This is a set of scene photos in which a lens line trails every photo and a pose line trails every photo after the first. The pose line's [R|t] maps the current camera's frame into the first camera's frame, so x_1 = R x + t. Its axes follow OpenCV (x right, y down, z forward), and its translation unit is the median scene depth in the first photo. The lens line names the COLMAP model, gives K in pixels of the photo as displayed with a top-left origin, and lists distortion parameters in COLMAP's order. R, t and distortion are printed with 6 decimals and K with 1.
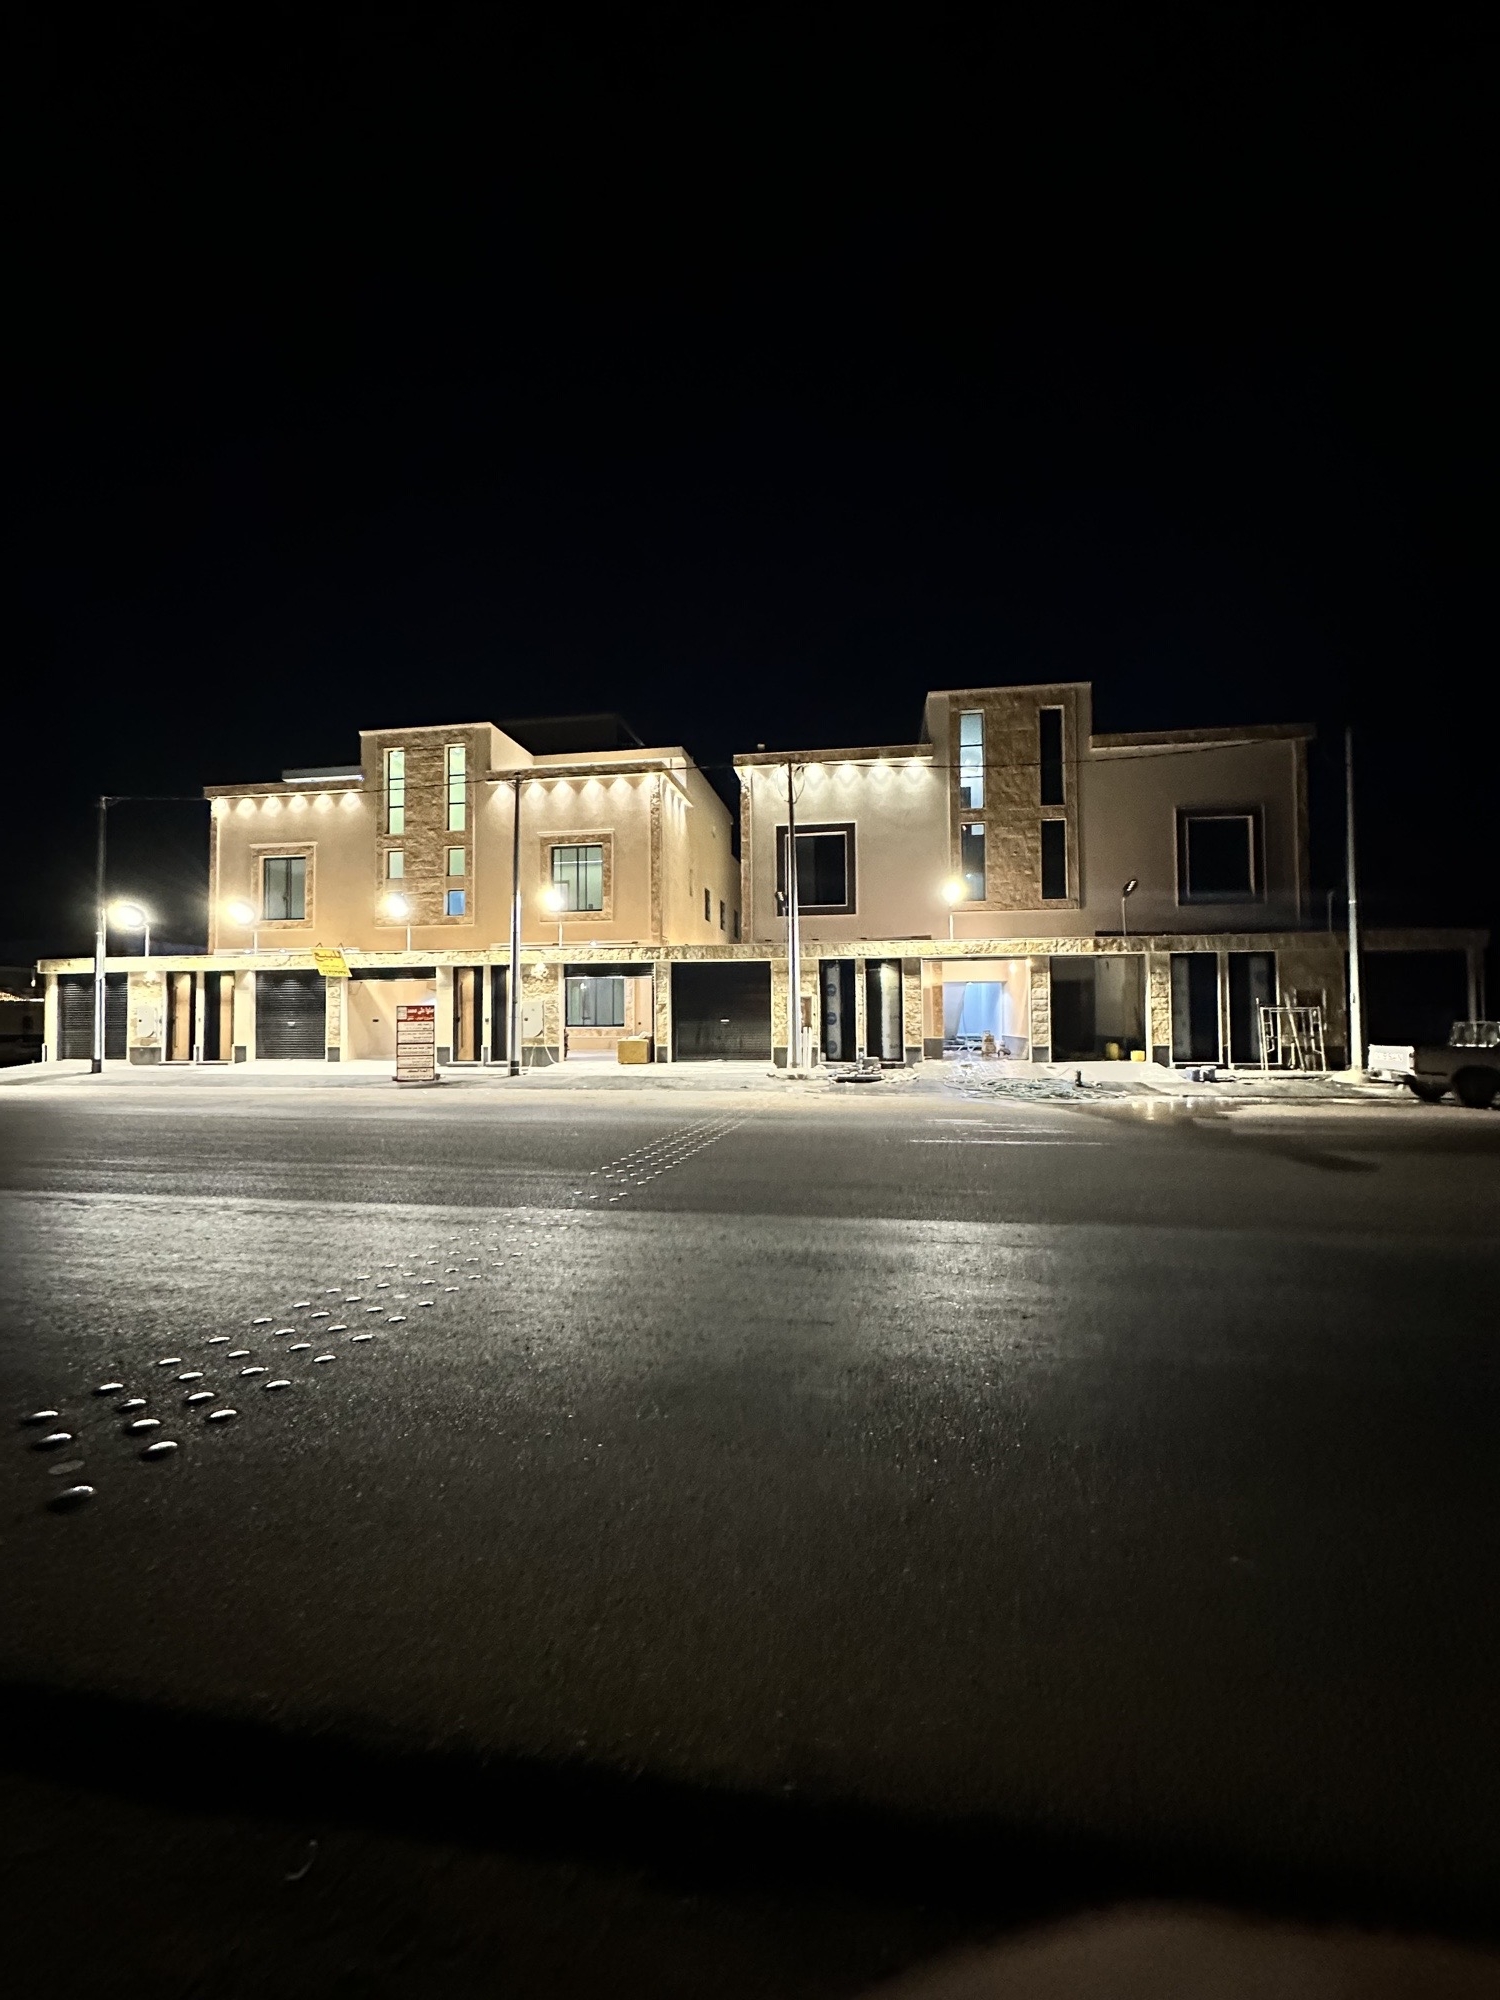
lens RADIAL K [[799.3, 0, 736.7], [0, 799.3, 994.8], [0, 0, 1]] dist [-0.010967, -0.000288]
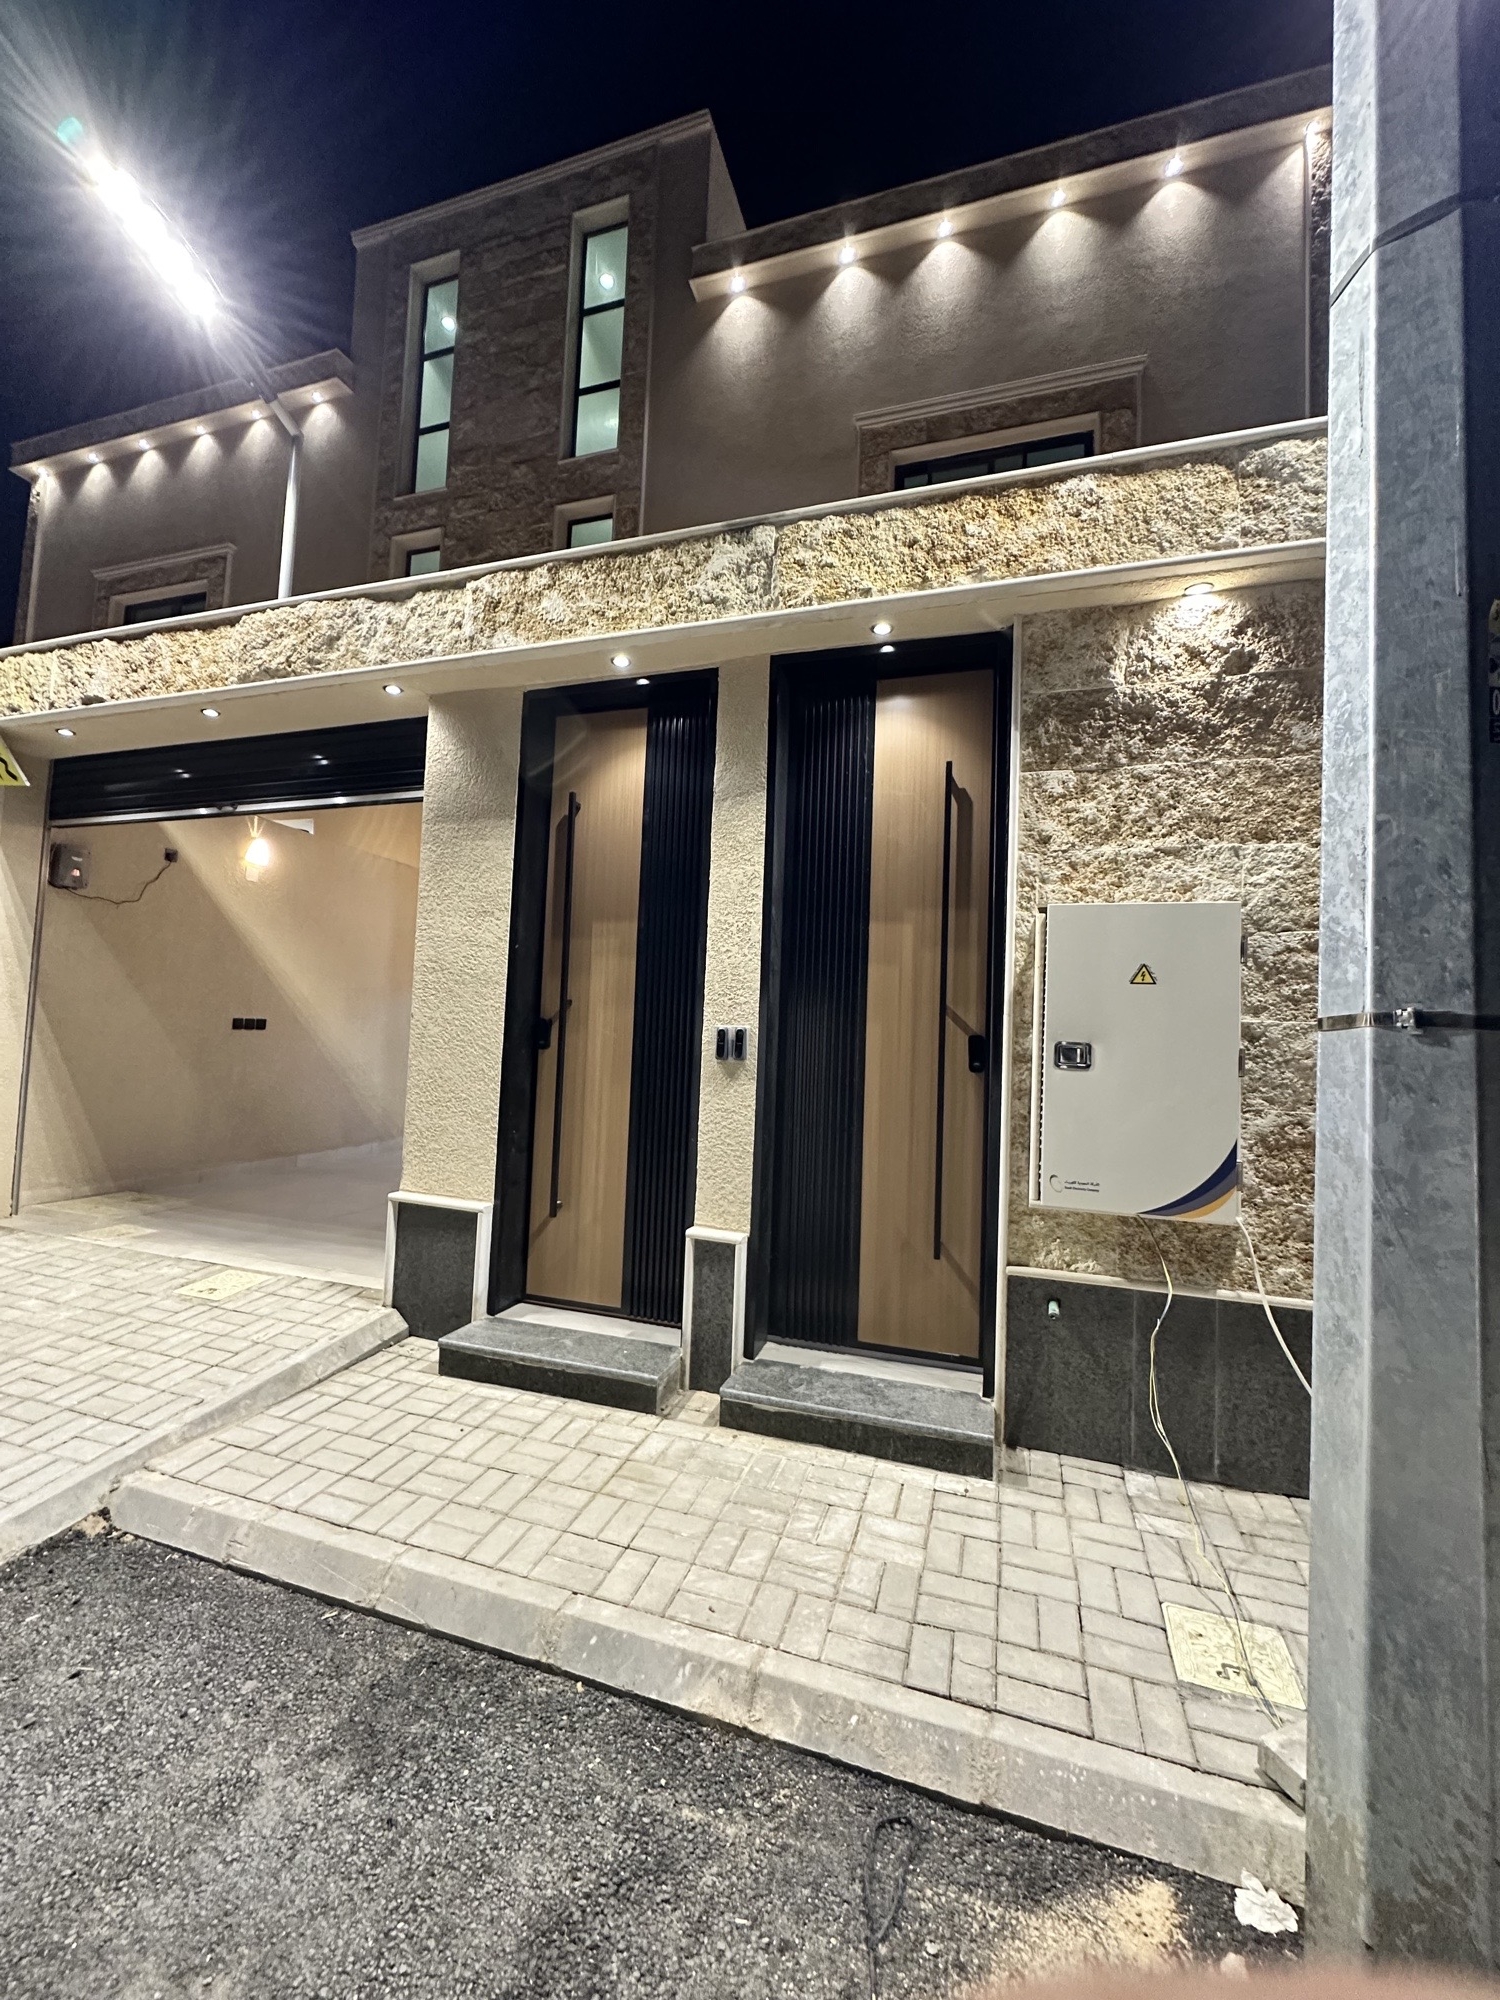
lens RADIAL K [[799.3, 0, 749.3], [0, 799.3, 985.9], [0, 0, 1]] dist [-0.010967, -0.000288]
pose [[0.988260, 0.029816, -0.149842, -0.297807], [-0.035061, 0.998857, -0.032486, 0.026162], [0.148702, 0.037358, 0.988176, 0.888655]]
